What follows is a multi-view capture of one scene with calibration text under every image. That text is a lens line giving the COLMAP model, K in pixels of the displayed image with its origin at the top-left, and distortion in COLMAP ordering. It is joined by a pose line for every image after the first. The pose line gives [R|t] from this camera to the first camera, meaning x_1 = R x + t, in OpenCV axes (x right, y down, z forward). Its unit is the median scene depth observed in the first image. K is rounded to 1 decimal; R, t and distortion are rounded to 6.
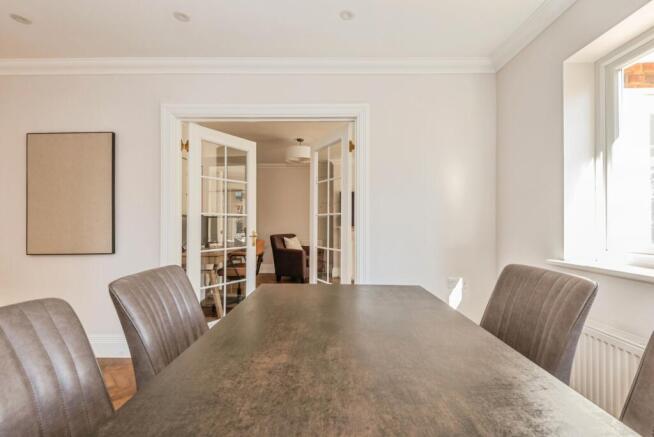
lens RADIAL K [[294.5, 0, 328.1], [0, 294.5, 218.7], [0, 0, 1]] dist [0.001860, -0.002101]
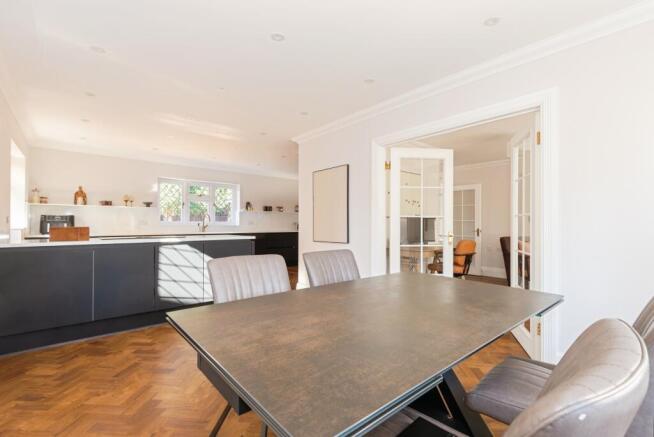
lens RADIAL K [[294.5, 0, 328.1], [0, 294.5, 222.5], [0, 0, 1]] dist [0.001860, -0.002101]
pose [[0.644227, 0.003196, -0.764828, 0.358517], [0.004781, 0.999955, 0.008206, -0.003771], [0.764819, -0.008944, 0.644183, -0.064988]]
